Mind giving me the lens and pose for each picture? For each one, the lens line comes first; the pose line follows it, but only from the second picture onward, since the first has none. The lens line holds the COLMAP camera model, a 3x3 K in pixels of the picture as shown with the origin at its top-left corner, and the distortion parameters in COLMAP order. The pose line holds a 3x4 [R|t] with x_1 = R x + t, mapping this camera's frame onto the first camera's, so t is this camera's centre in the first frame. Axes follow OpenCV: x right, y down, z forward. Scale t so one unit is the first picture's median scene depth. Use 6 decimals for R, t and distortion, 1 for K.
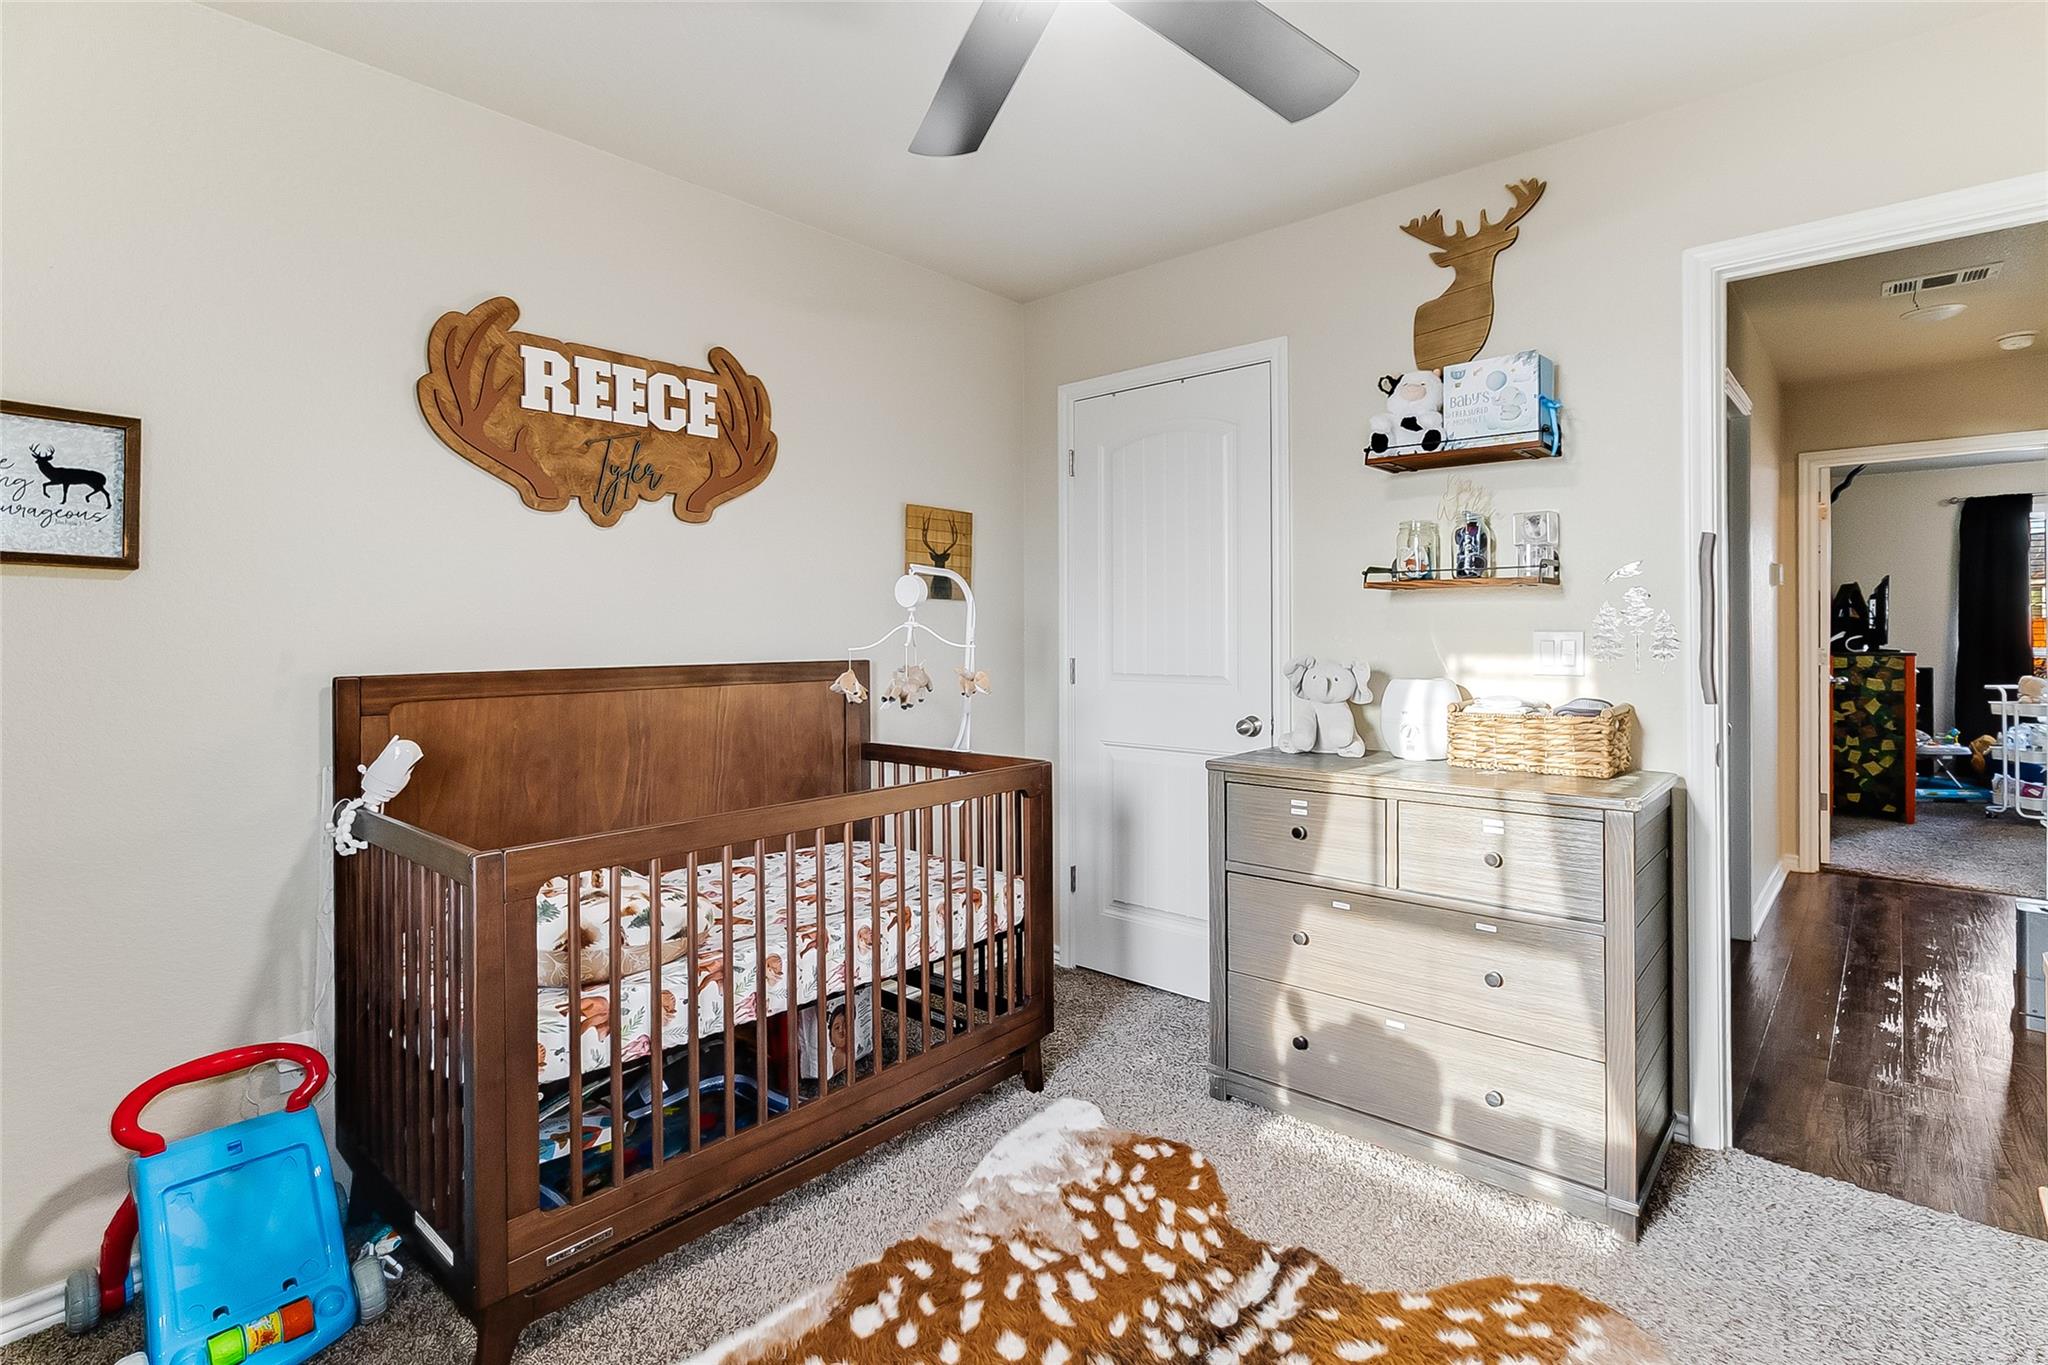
lens RADIAL K [[974.2, 0, 1070.8], [0, 974.2, 632.3], [0, 0, 1]] dist [0.003708, -0.001444]
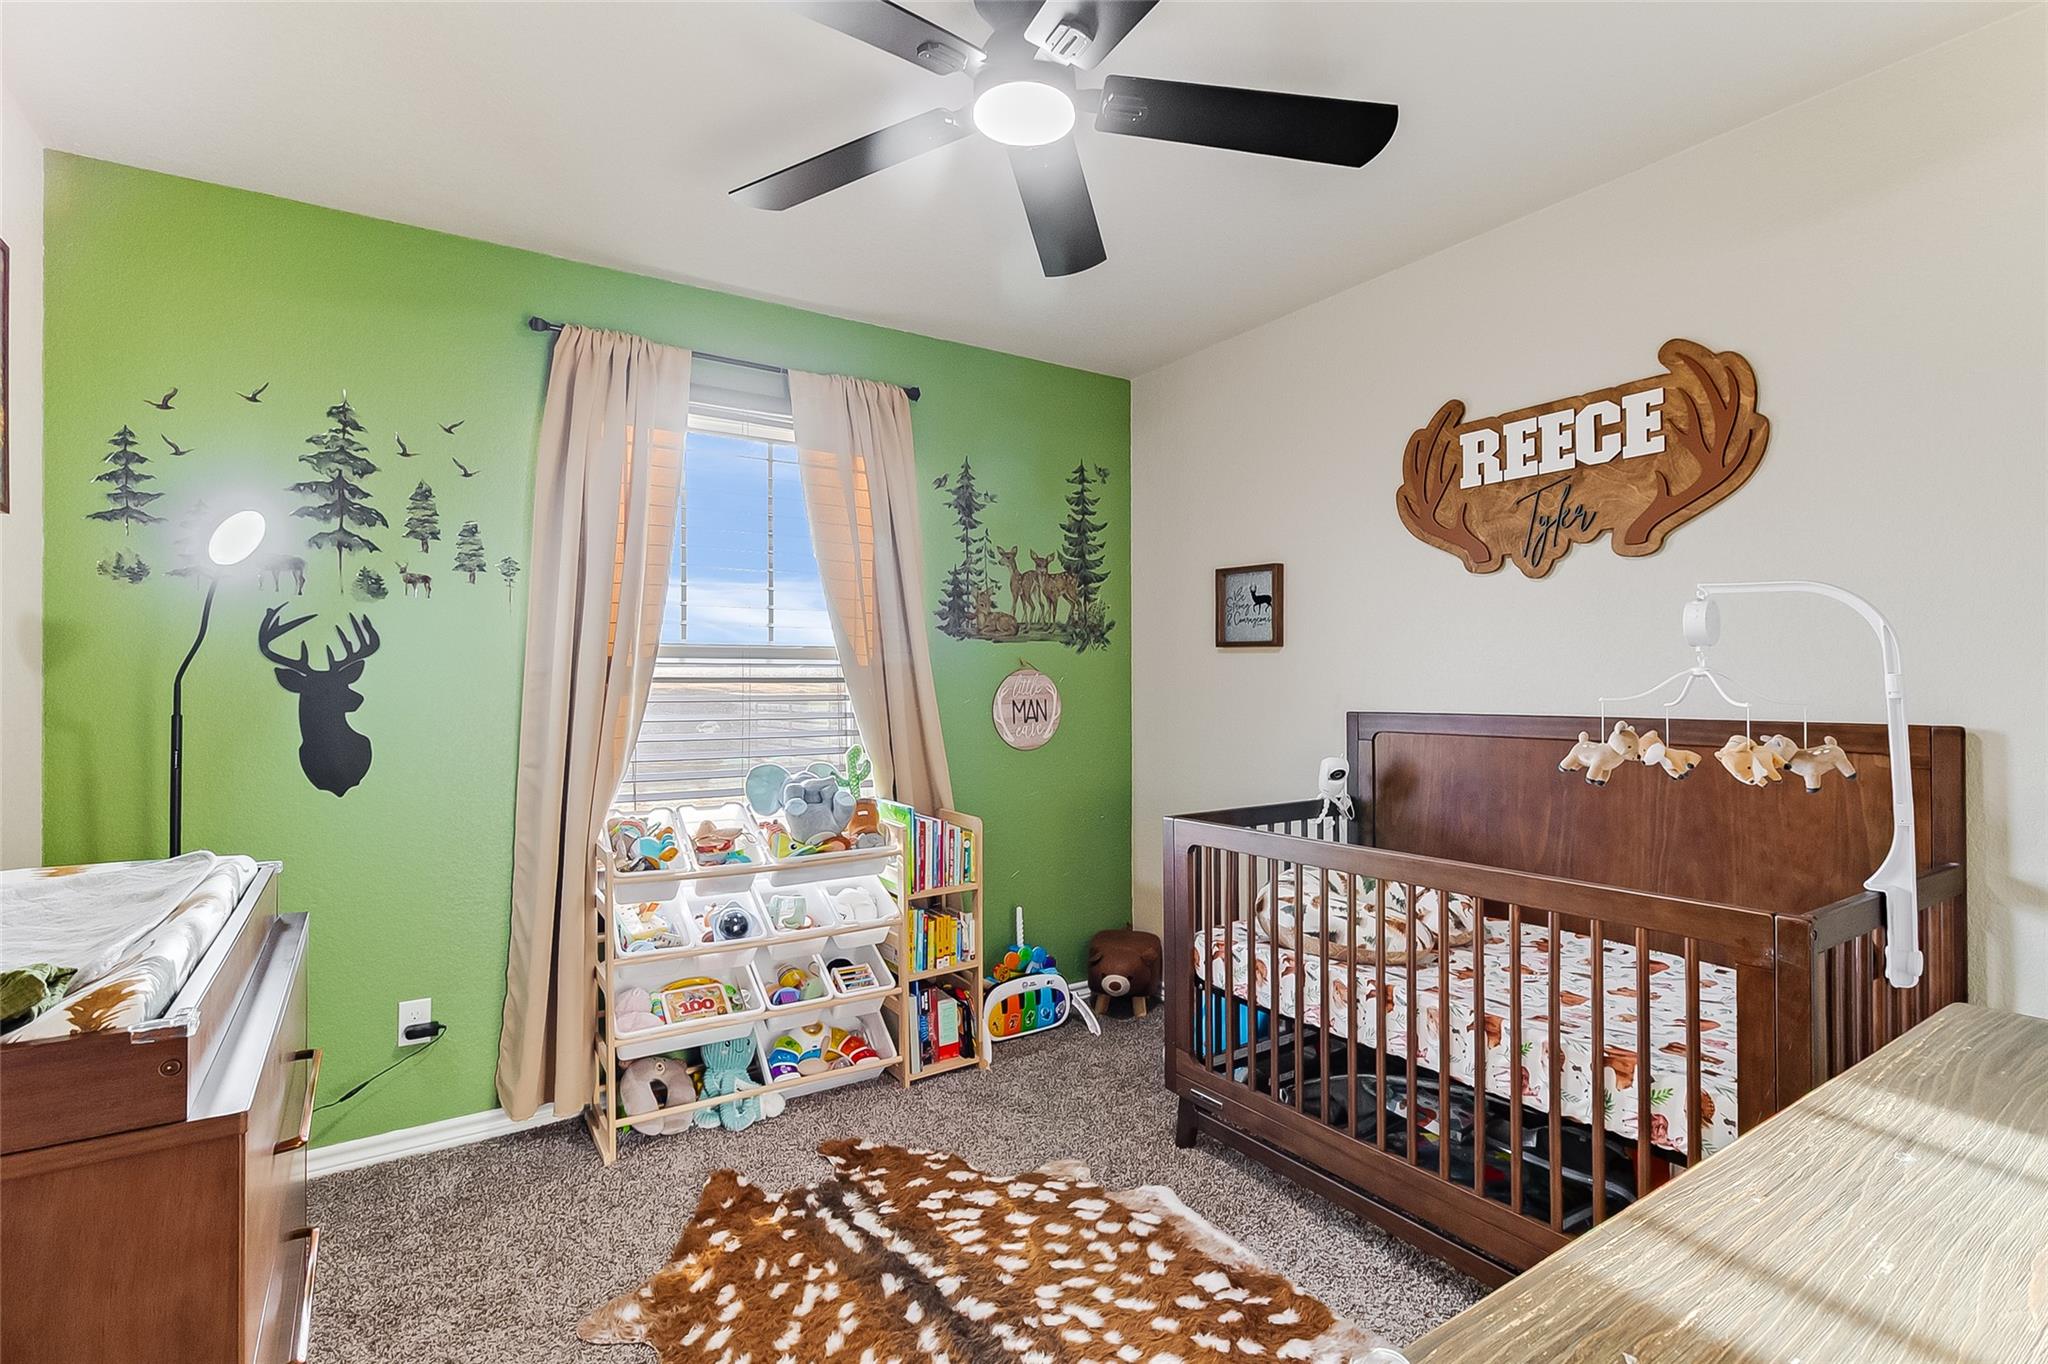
lens RADIAL K [[974.2, 0, 1022.0], [0, 974.2, 683.4], [0, 0, 1]] dist [0.003708, -0.001444]
pose [[-0.272637, 0.007958, -0.962084, 0.682286], [0.008672, 0.999945, 0.005814, -0.008827], [0.962078, -0.006758, -0.272691, 0.785252]]
